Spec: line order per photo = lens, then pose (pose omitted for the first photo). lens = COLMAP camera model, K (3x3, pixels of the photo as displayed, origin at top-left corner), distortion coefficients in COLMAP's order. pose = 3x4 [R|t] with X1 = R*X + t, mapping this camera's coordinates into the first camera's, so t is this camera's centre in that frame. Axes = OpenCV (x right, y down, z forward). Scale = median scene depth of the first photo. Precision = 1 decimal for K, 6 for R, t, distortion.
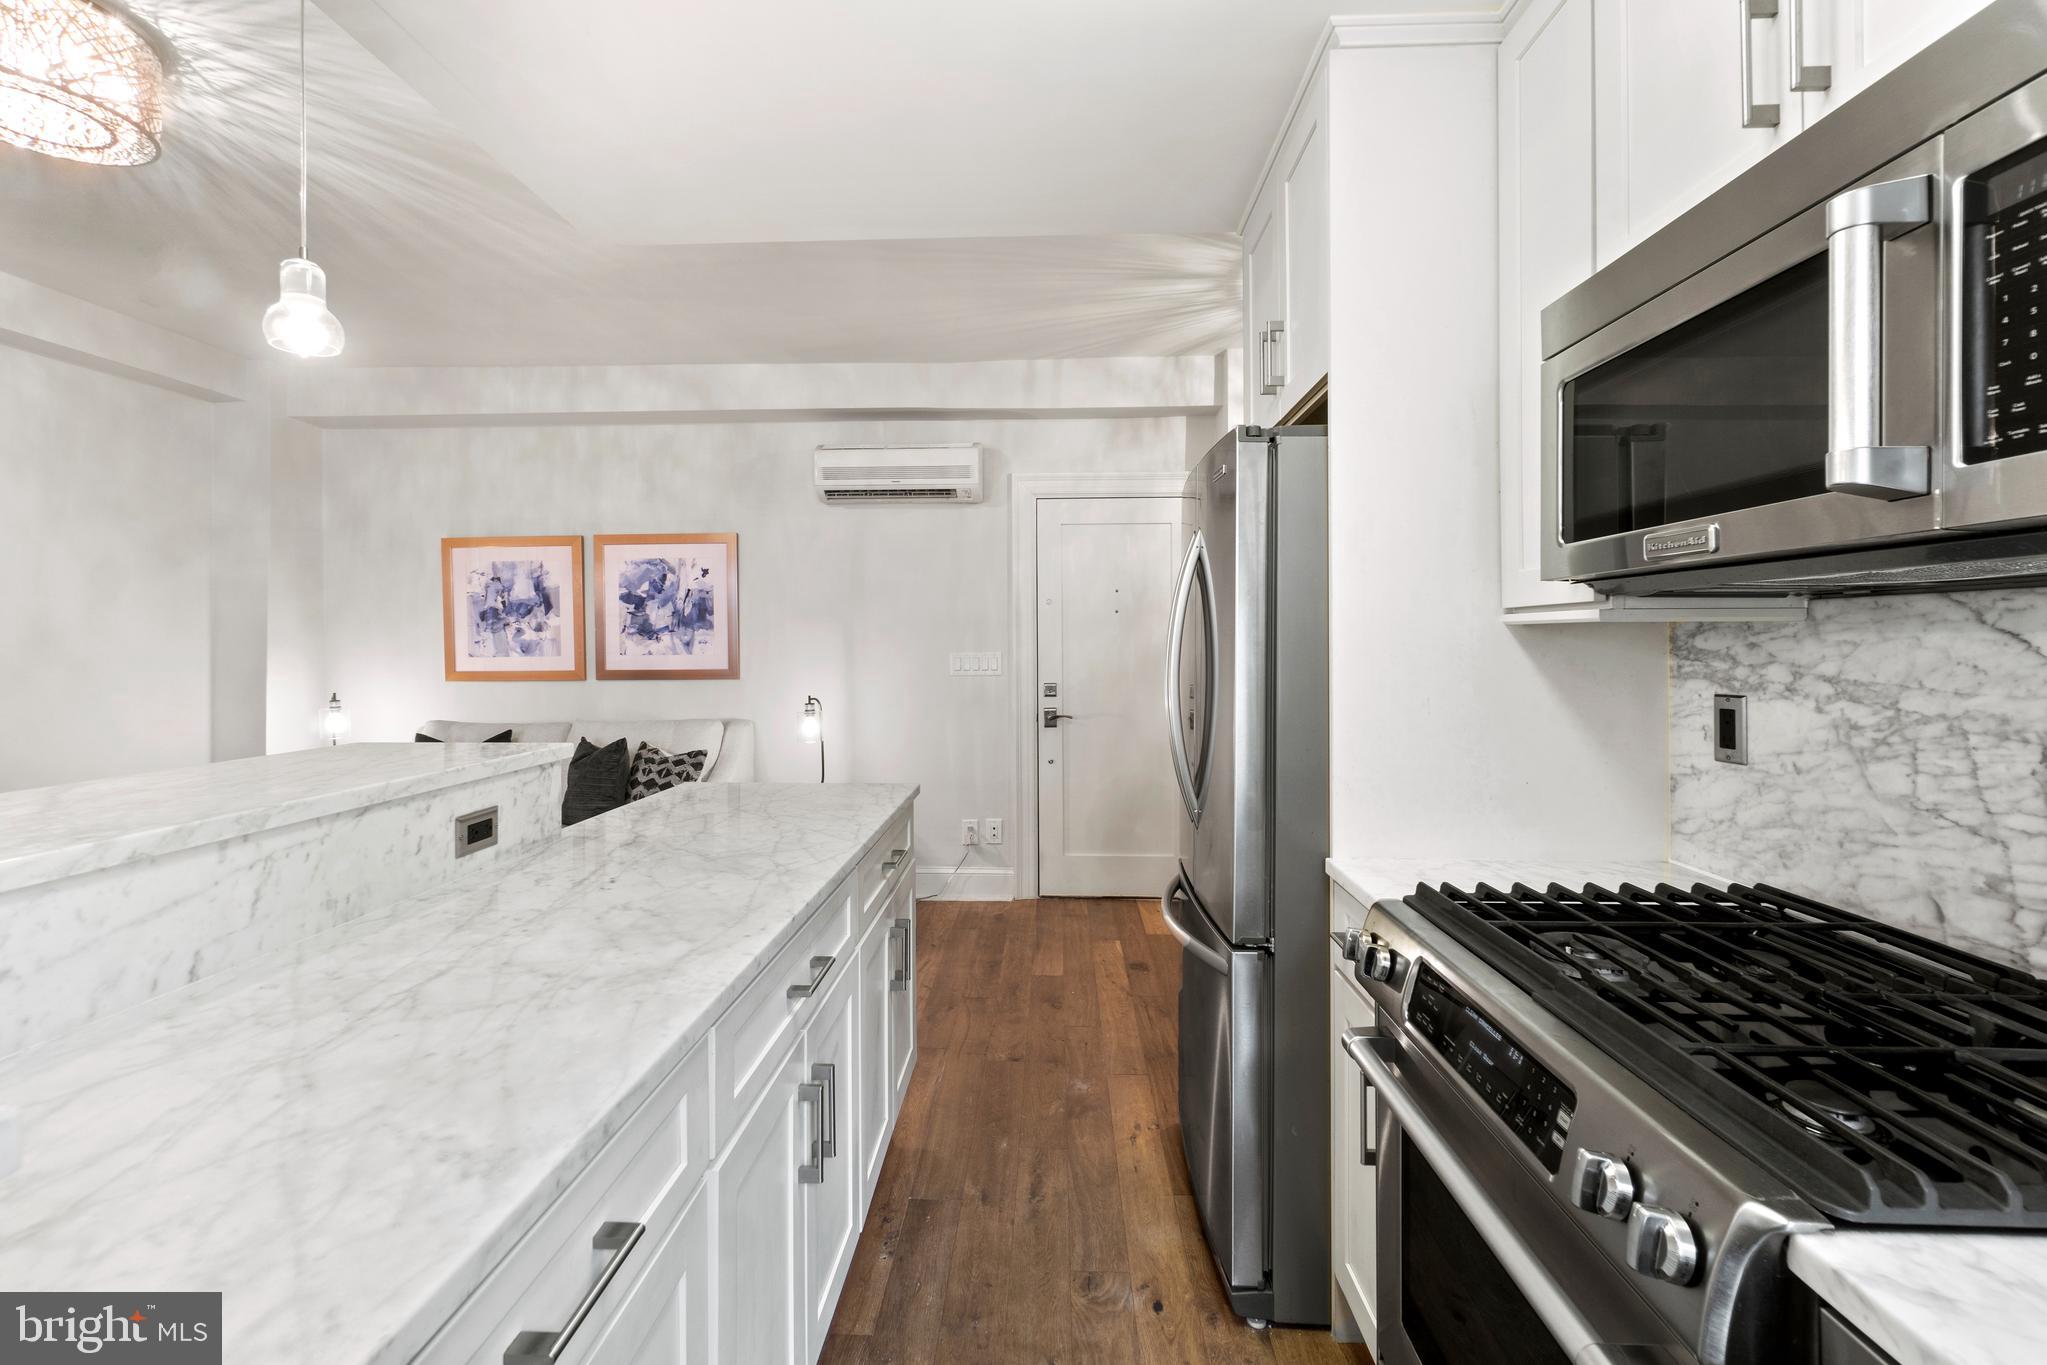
lens RADIAL K [[887.9, 0, 1029.4], [0, 887.9, 645.9], [0, 0, 1]] dist [-0.001291, -0.000591]
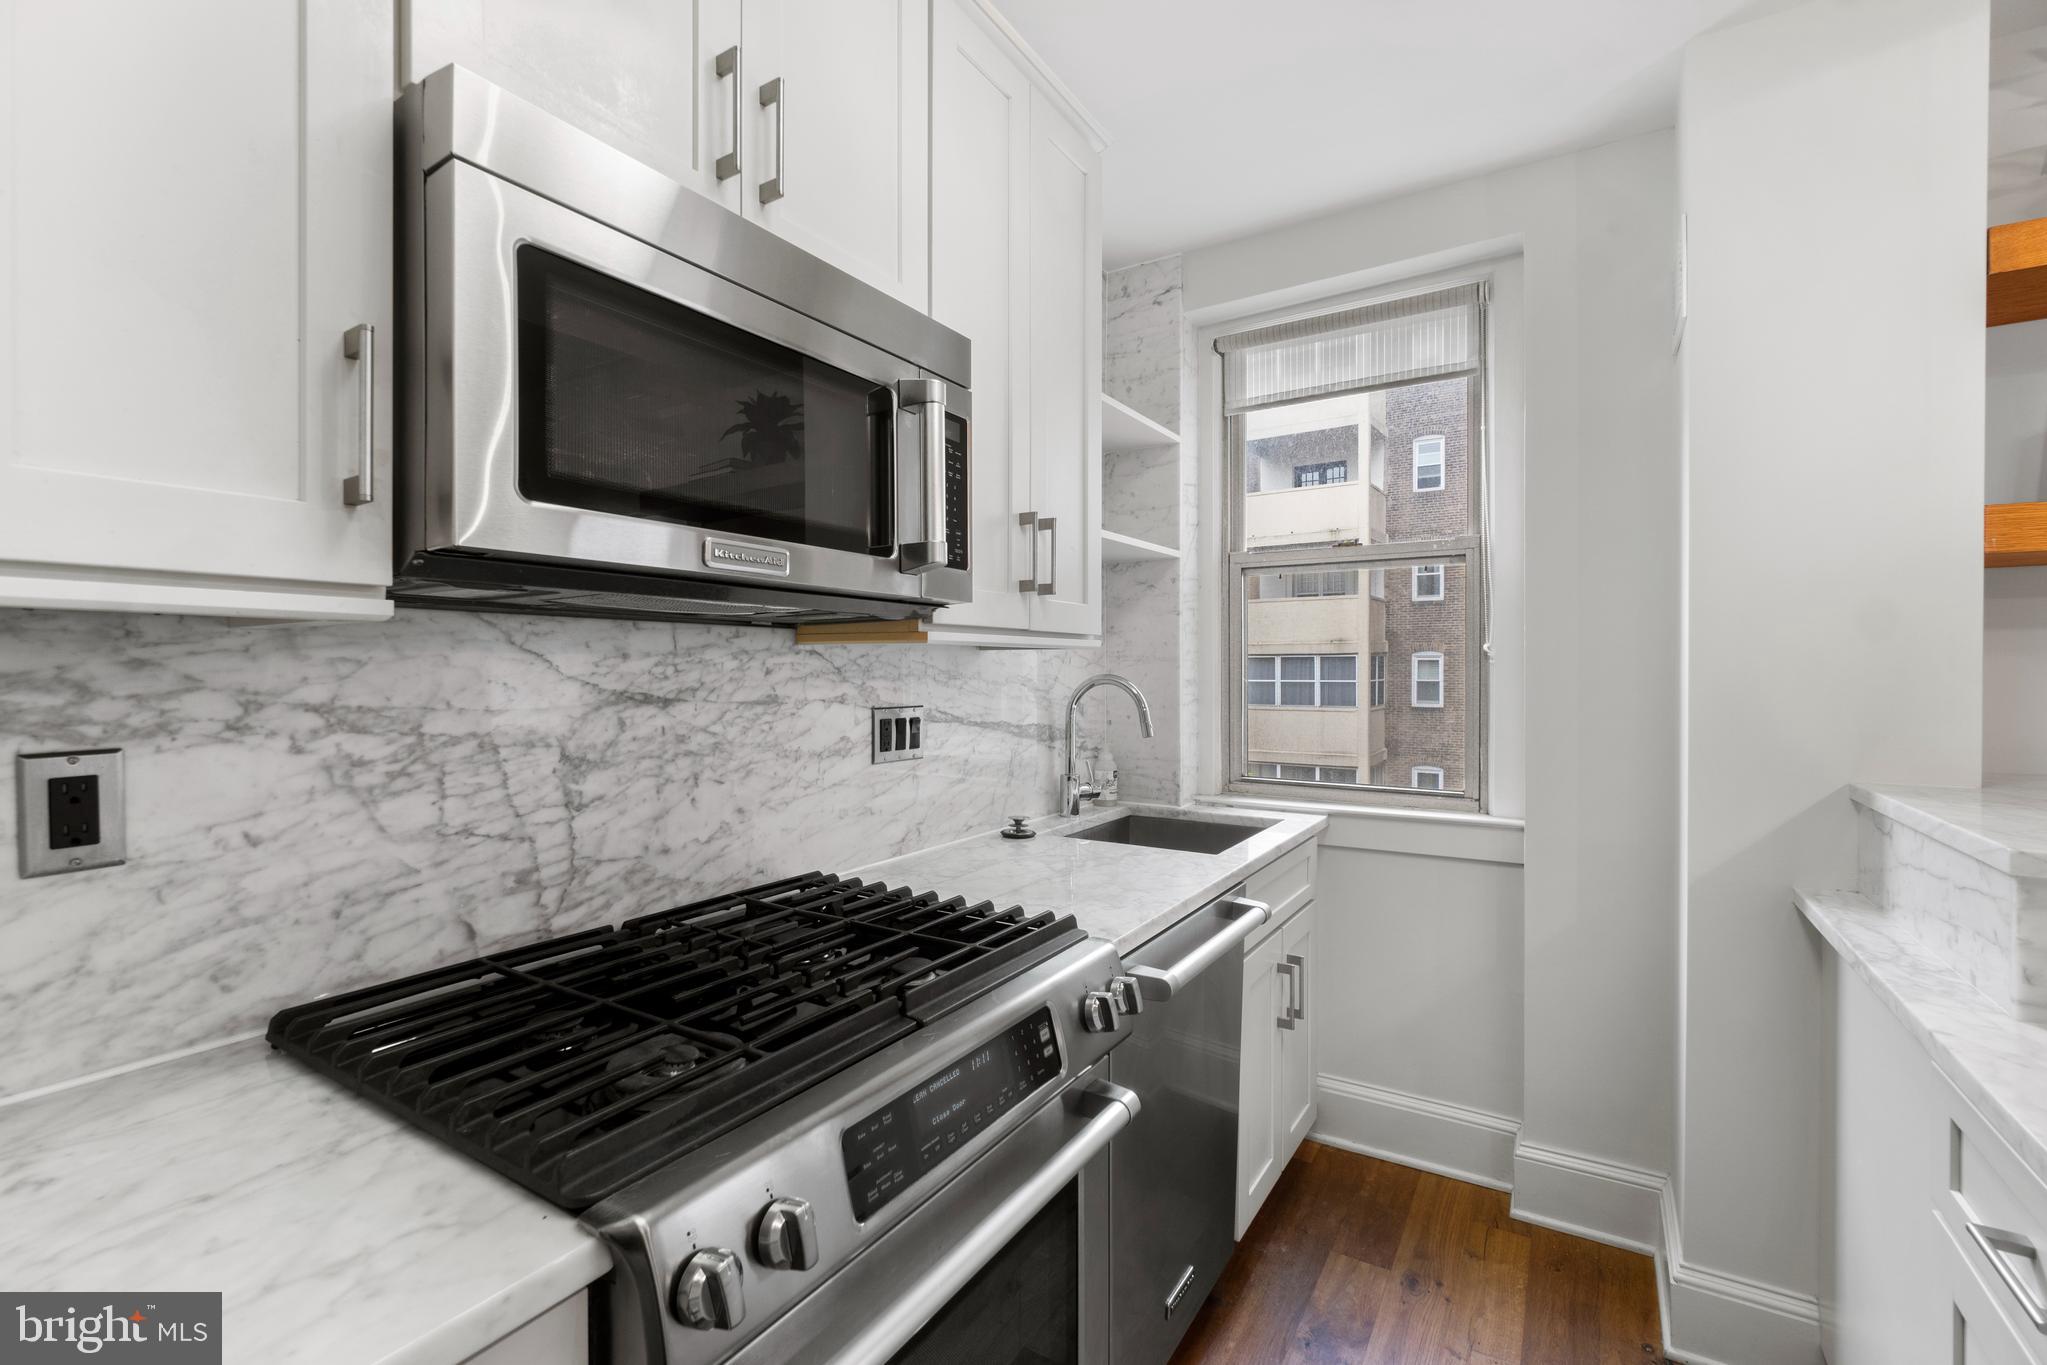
lens RADIAL K [[887.9, 0, 1017.0], [0, 887.9, 670.4], [0, 0, 1]] dist [-0.001291, -0.000591]
pose [[-0.857665, -0.003796, 0.514195, -0.015992], [-0.001552, 0.999987, 0.004794, 0.000539], [-0.514206, 0.003313, -0.857660, 1.458826]]
